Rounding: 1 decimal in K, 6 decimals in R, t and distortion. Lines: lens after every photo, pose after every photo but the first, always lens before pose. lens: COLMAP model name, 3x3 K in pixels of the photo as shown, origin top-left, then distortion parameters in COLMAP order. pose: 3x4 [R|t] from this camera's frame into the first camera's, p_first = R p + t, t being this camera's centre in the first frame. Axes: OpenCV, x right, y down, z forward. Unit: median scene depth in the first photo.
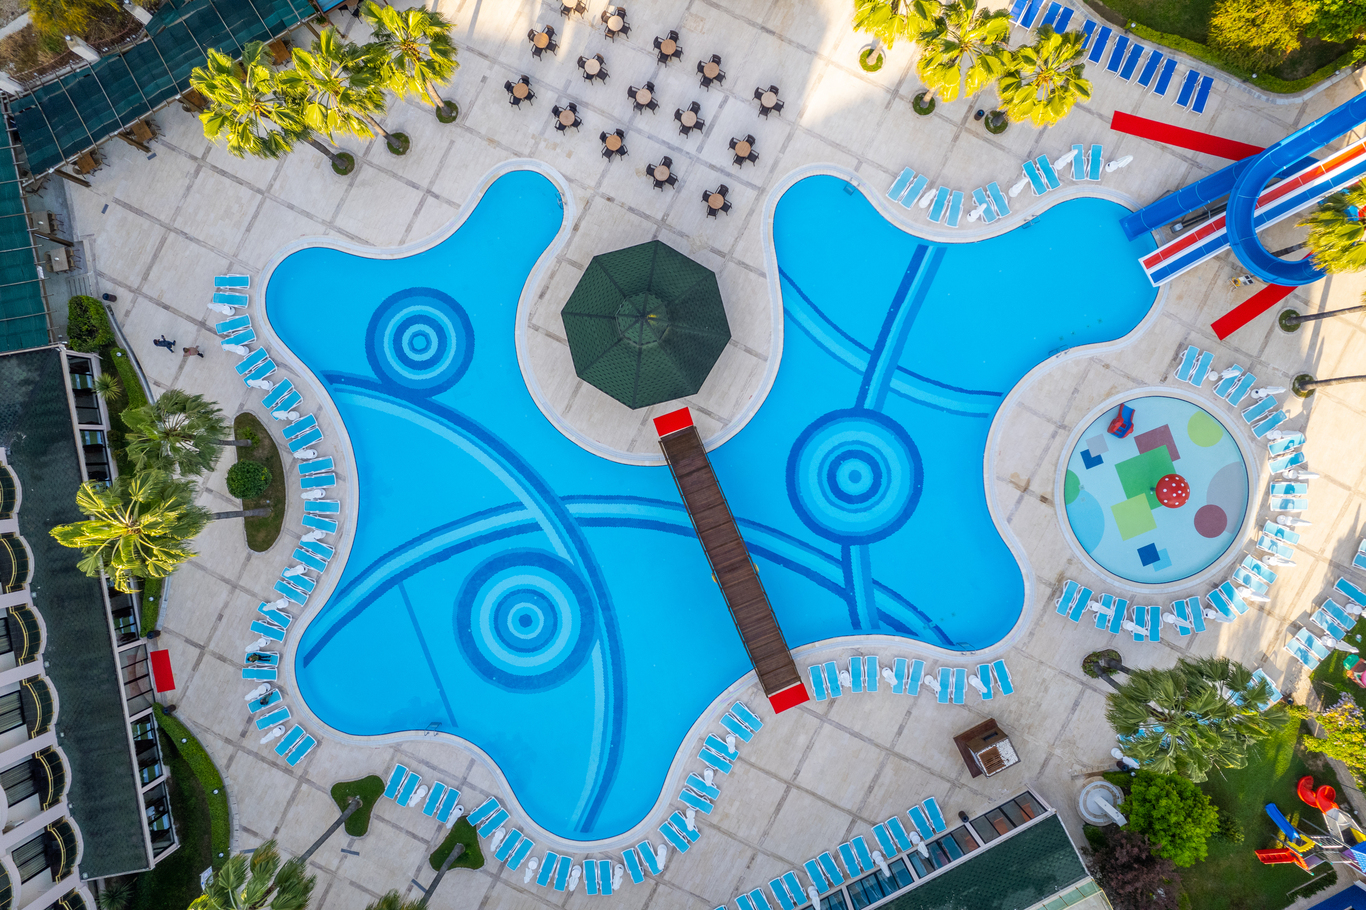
lens RADIAL K [[873.8, 0, 683.0], [0, 873.8, 455.0], [0, 0, 1]] dist [-0.005009, -0.001025]
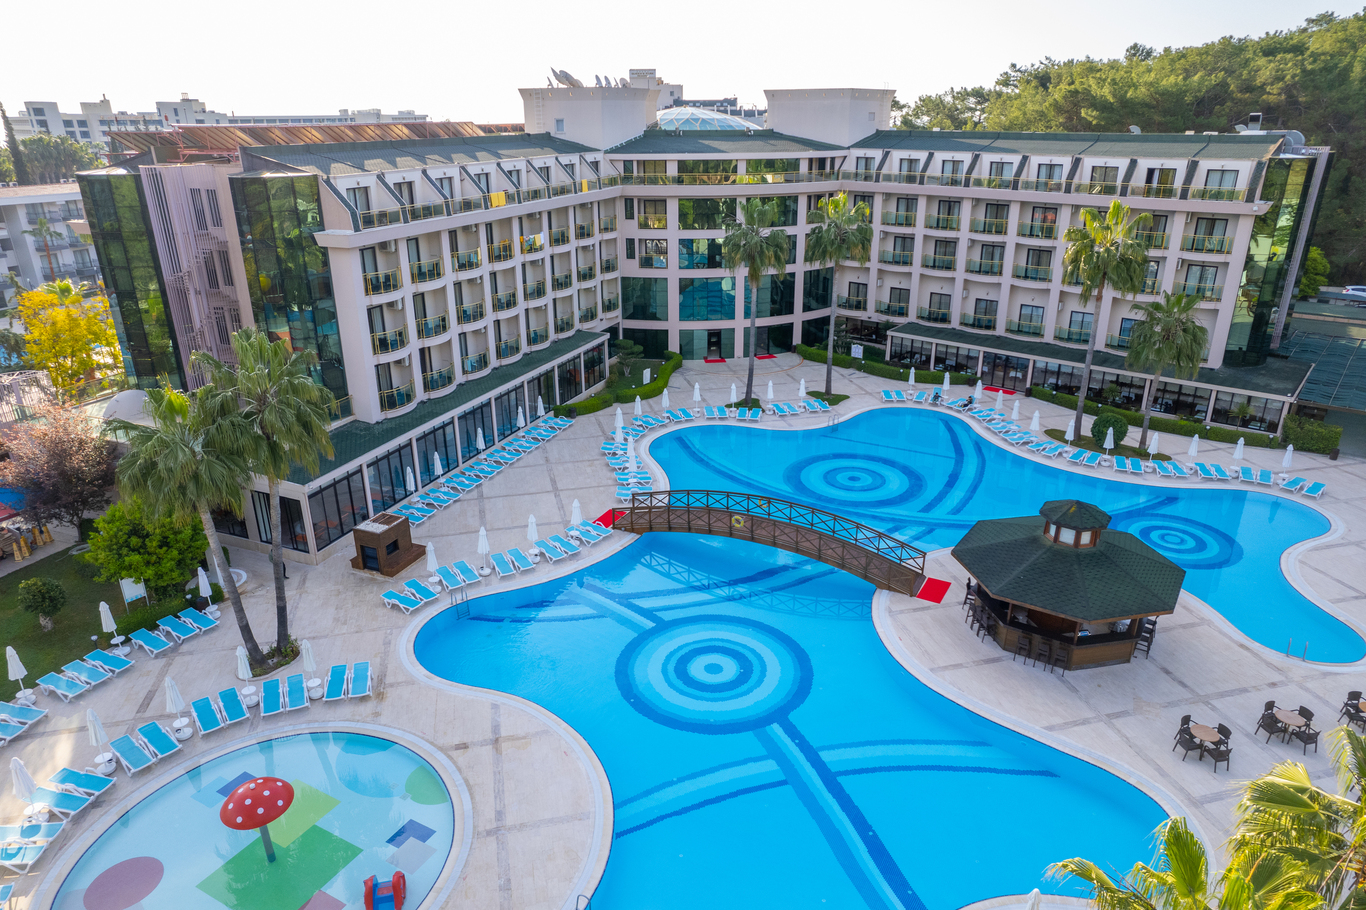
lens RADIAL K [[873.8, 0, 683.0], [0, 873.8, 455.0], [0, 0, 1]] dist [-0.005009, -0.001025]
pose [[-0.758438, 0.231318, -0.609314, 0.614986], [-0.651668, -0.283520, 0.703524, -0.411487], [-0.010015, 0.930650, 0.365775, 0.595899]]
